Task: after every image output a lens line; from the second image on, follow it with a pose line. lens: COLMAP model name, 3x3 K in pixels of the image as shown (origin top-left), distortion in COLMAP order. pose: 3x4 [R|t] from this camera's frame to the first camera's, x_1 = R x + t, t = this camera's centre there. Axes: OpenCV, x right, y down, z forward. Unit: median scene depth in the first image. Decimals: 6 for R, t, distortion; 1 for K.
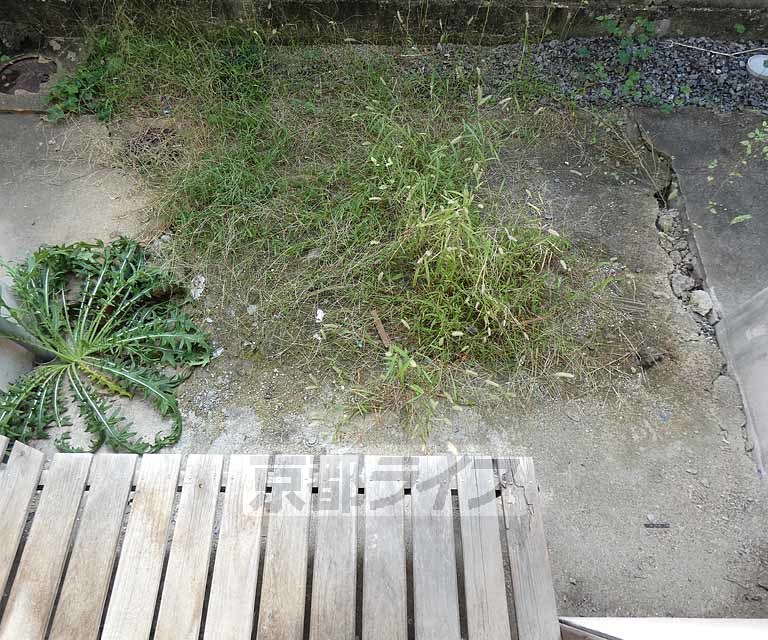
lens RADIAL K [[509.3, 0, 394.1], [0, 509.3, 315.5], [0, 0, 1]] dist [0.000169, -0.001474]
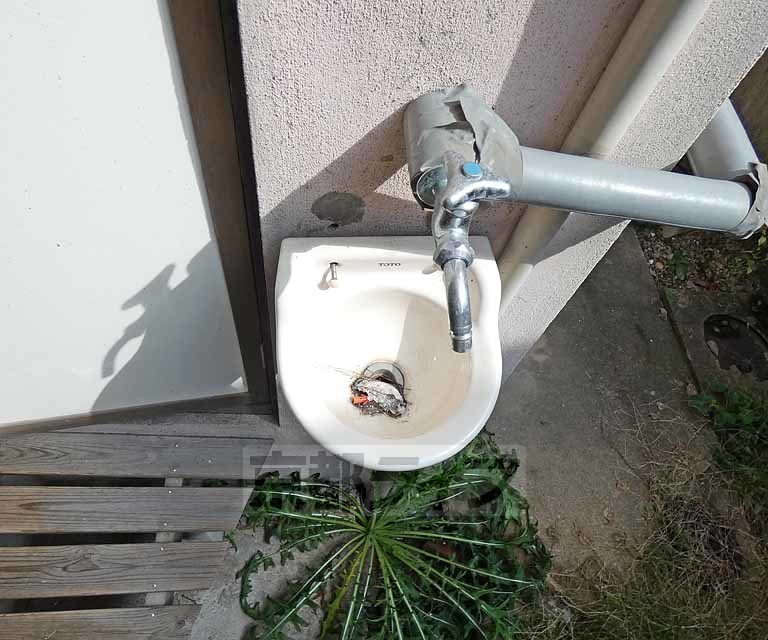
lens RADIAL K [[509.3, 0, 394.1], [0, 509.3, 315.5], [0, 0, 1]] dist [0.000169, -0.001474]
pose [[0.077349, 0.849090, -0.522555, -0.425359], [-0.944892, 0.229663, 0.233312, -0.175604], [0.318114, 0.475712, 0.820062, 0.178073]]
